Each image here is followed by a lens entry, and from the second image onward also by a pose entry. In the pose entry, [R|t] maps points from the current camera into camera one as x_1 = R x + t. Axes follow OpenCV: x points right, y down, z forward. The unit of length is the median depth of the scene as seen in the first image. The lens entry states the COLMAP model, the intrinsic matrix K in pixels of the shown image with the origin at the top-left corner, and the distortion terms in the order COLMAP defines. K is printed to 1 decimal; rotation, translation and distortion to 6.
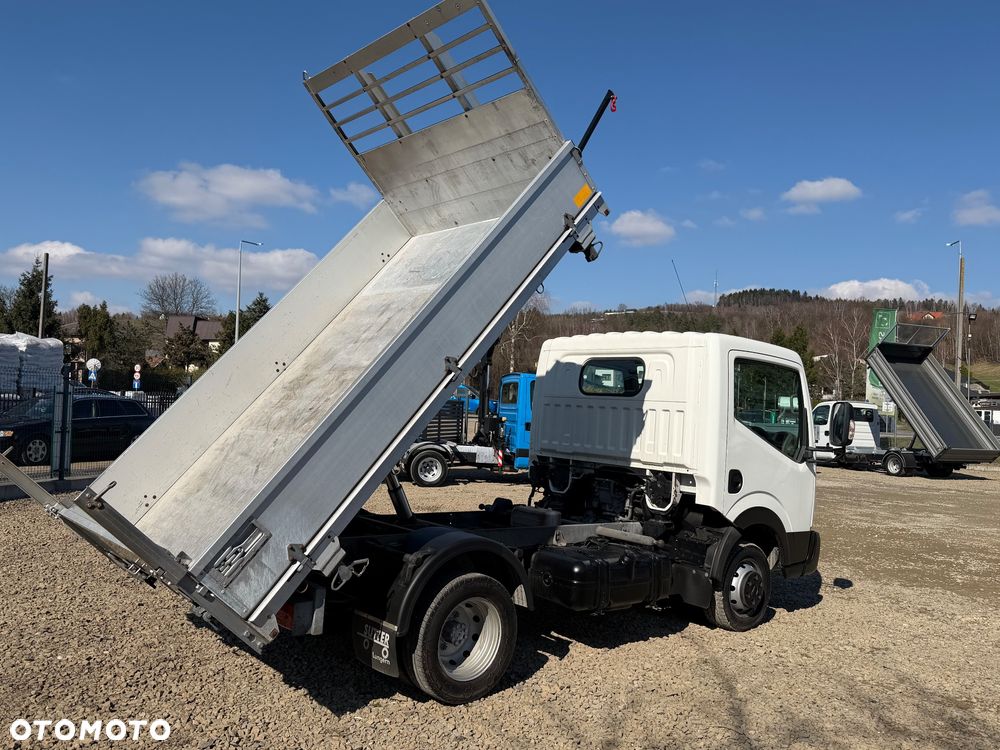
lens RADIAL K [[808.9, 0, 505.2], [0, 808.9, 376.7], [0, 0, 1]] dist [0.087447, -0.126995]
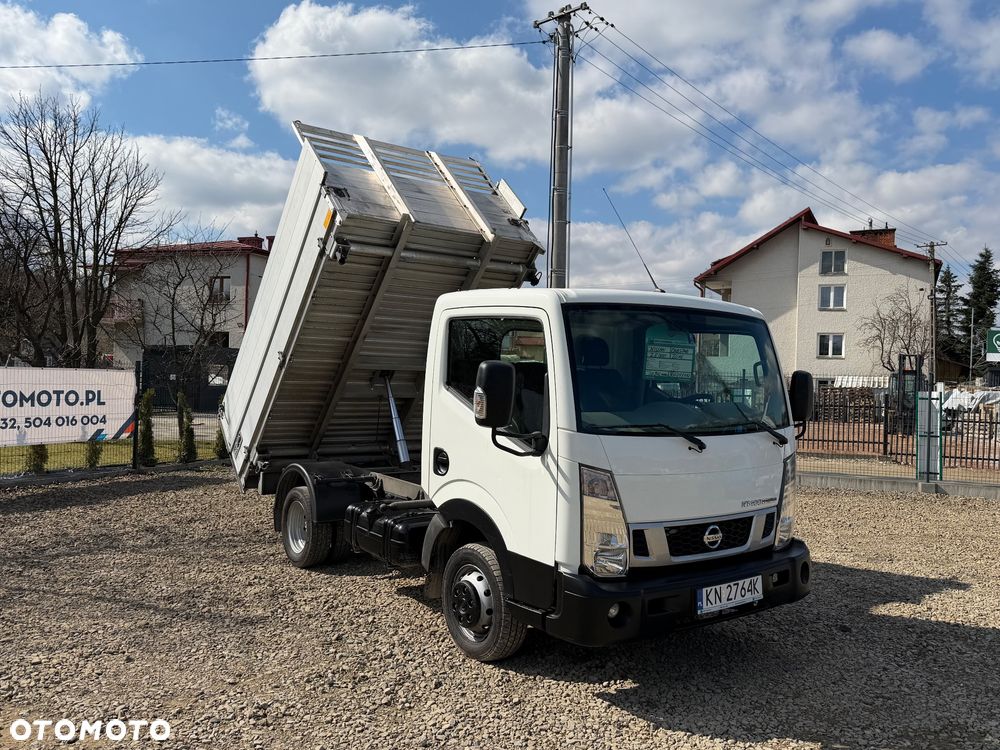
lens RADIAL K [[818.5, 0, 497.7], [0, 818.5, 362.9], [0, 0, 1]] dist [0.100224, -0.152614]
pose [[-0.089229, -0.063547, -0.993982, 1.128892], [0.005733, 0.997913, -0.064313, 0.080397], [0.995995, -0.011438, -0.088679, 1.128162]]
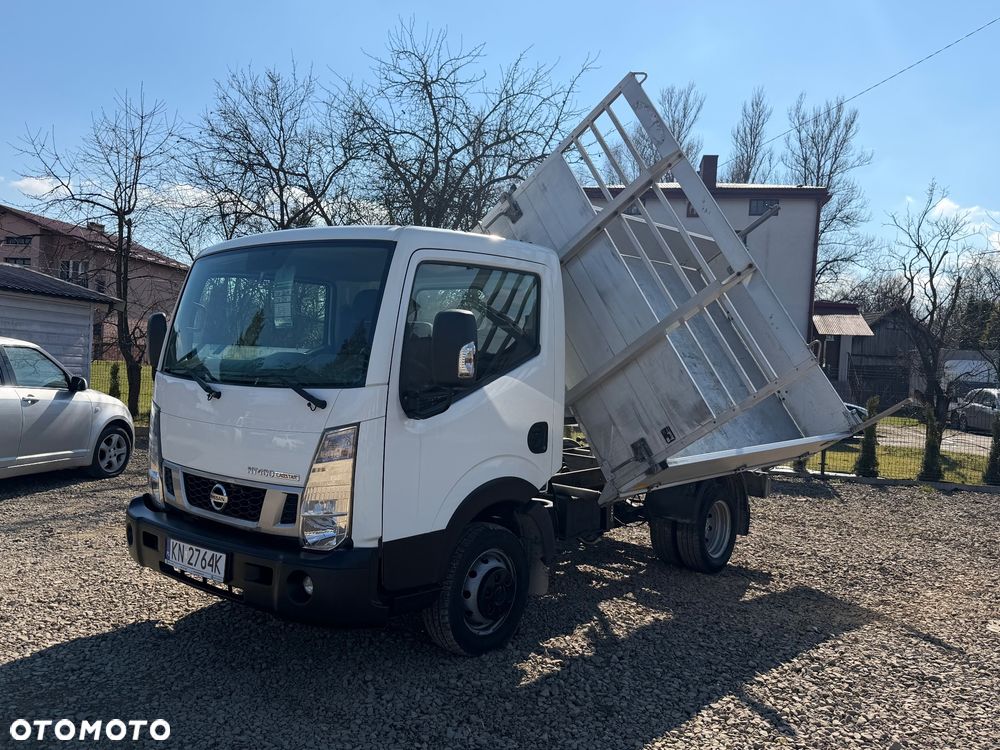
lens RADIAL K [[810.6, 0, 497.9], [0, 810.6, 377.4], [0, 0, 1]] dist [0.081868, -0.125289]
pose [[-0.984218, -0.087721, -0.153688, 0.226475], [-0.084267, 0.996025, -0.028859, 0.095091], [0.155608, -0.015453, -0.987698, 1.960935]]
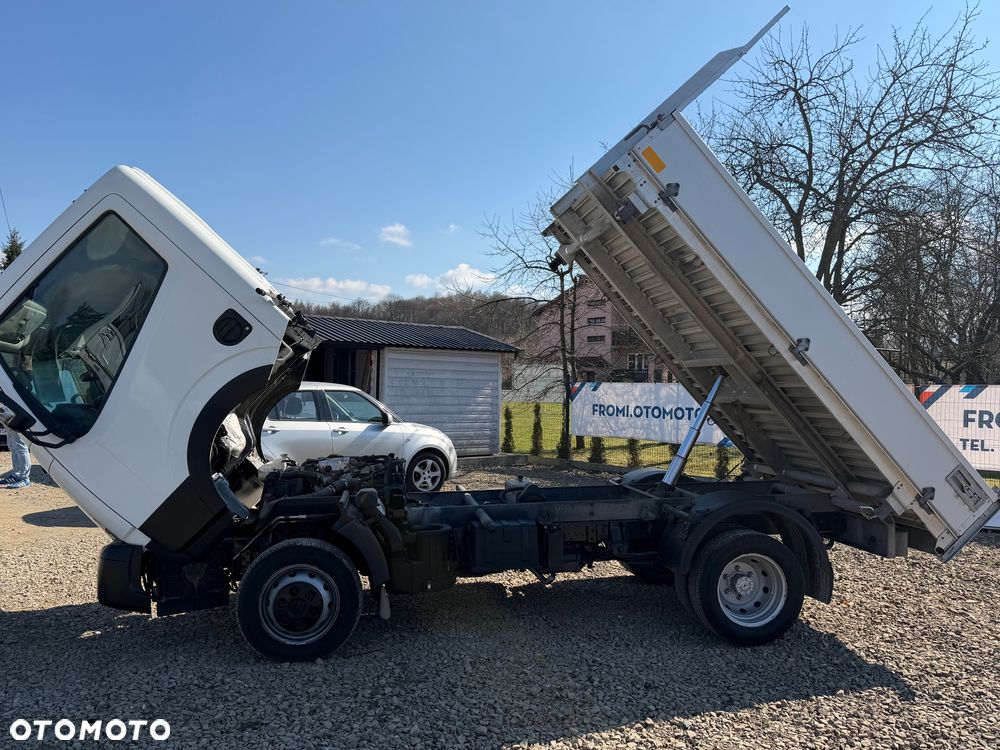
lens RADIAL K [[809.1, 0, 501.8], [0, 809.1, 373.5], [0, 0, 1]] dist [0.082949, -0.133487]
pose [[-0.846638, -0.041625, 0.530538, -0.435076], [-0.065236, 0.997535, -0.025838, 0.056469], [-0.528155, -0.056486, -0.847267, 1.808055]]
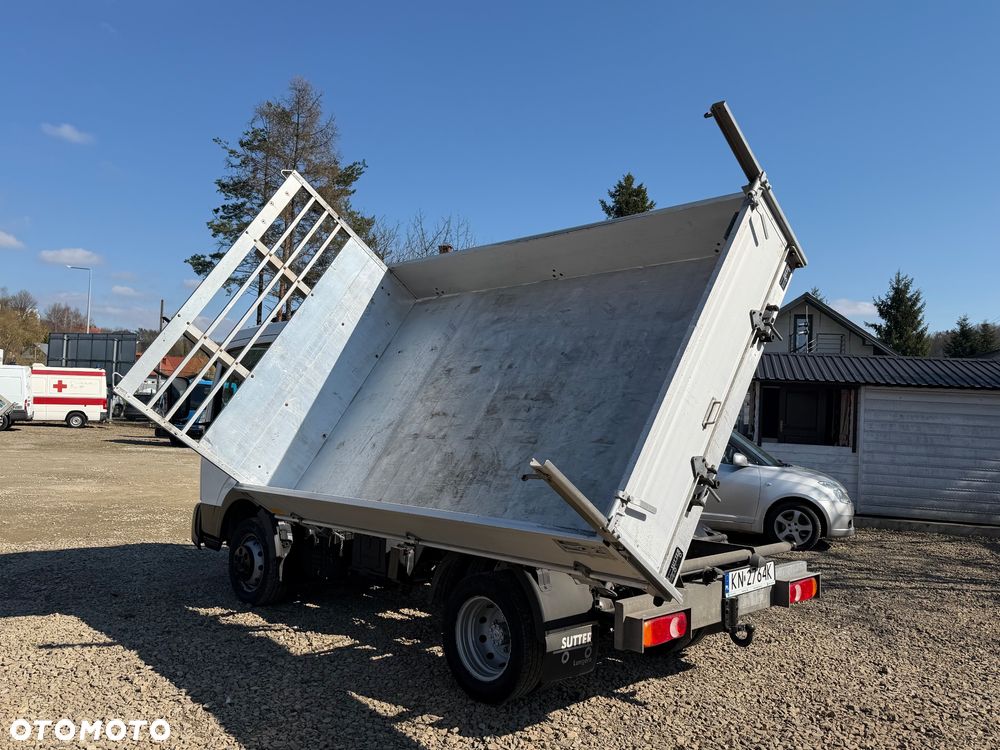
lens RADIAL K [[808.9, 0, 505.2], [0, 808.9, 376.7], [0, 0, 1]] dist [0.087447, -0.126995]
pose [[-0.053960, 0.002119, 0.998541, -0.975967], [-0.081249, 0.996673, -0.006506, 0.003472], [-0.995232, -0.081482, -0.053608, 1.008888]]
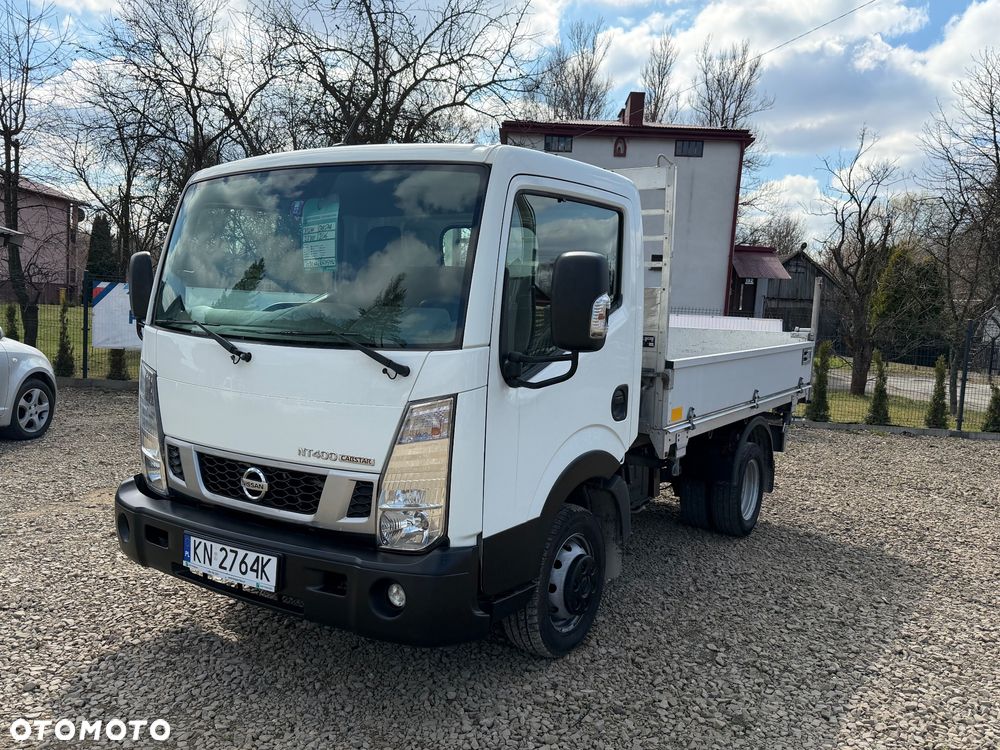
lens RADIAL K [[811.8, 0, 506.2], [0, 811.8, 381.5], [0, 0, 1]] dist [0.066141, -0.090440]
pose [[-0.955787, -0.067442, -0.286221, 0.340459], [-0.081745, 0.995917, 0.038305, 0.091182], [0.282469, 0.060008, -0.957398, 1.818644]]
